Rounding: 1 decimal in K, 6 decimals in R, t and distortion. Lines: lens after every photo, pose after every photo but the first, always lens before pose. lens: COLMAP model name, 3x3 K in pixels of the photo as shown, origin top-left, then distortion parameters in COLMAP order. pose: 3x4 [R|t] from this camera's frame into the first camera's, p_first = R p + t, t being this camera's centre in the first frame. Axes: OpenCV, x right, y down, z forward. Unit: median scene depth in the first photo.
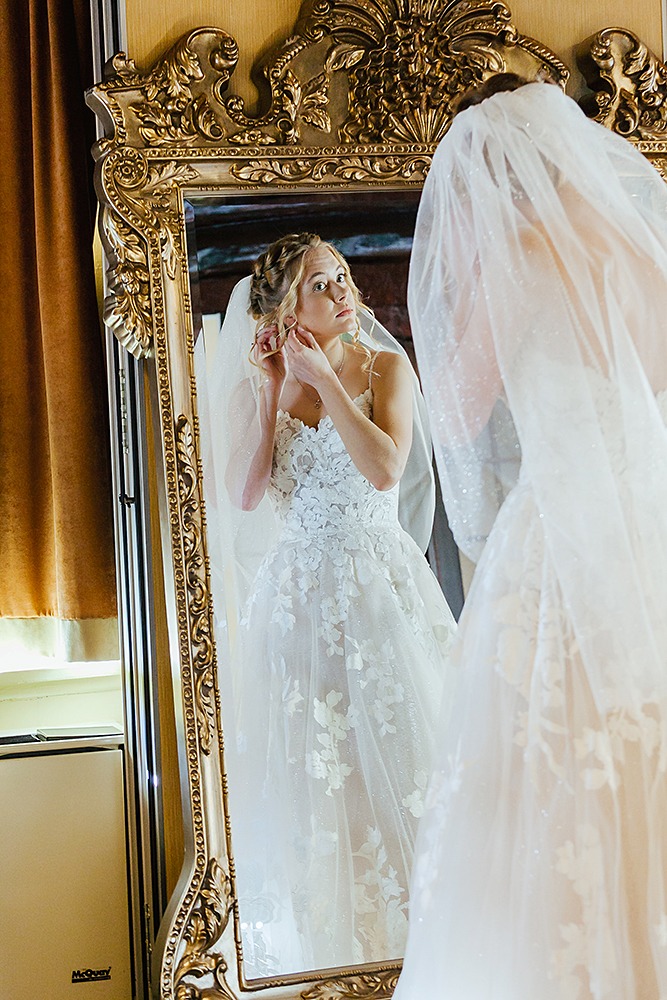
lens RADIAL K [[1854.9, 0, 333.5], [0, 1854.9, 500.0], [0, 0, 1]] dist [0.020373, -0.052941]
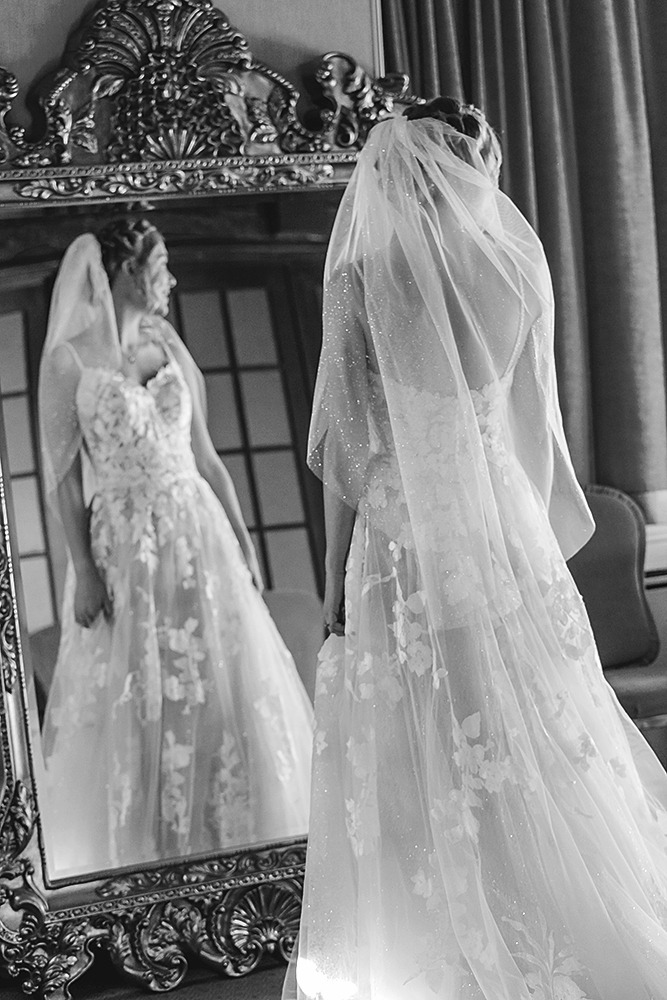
lens RADIAL K [[1854.9, 0, 333.5], [0, 1854.9, 500.0], [0, 0, 1]] dist [0.020373, -0.052941]
pose [[0.987434, -0.023681, 0.156247, -0.042209], [0.018019, 0.999132, 0.037554, -0.022972], [-0.157000, -0.034267, 0.987004, -0.170782]]
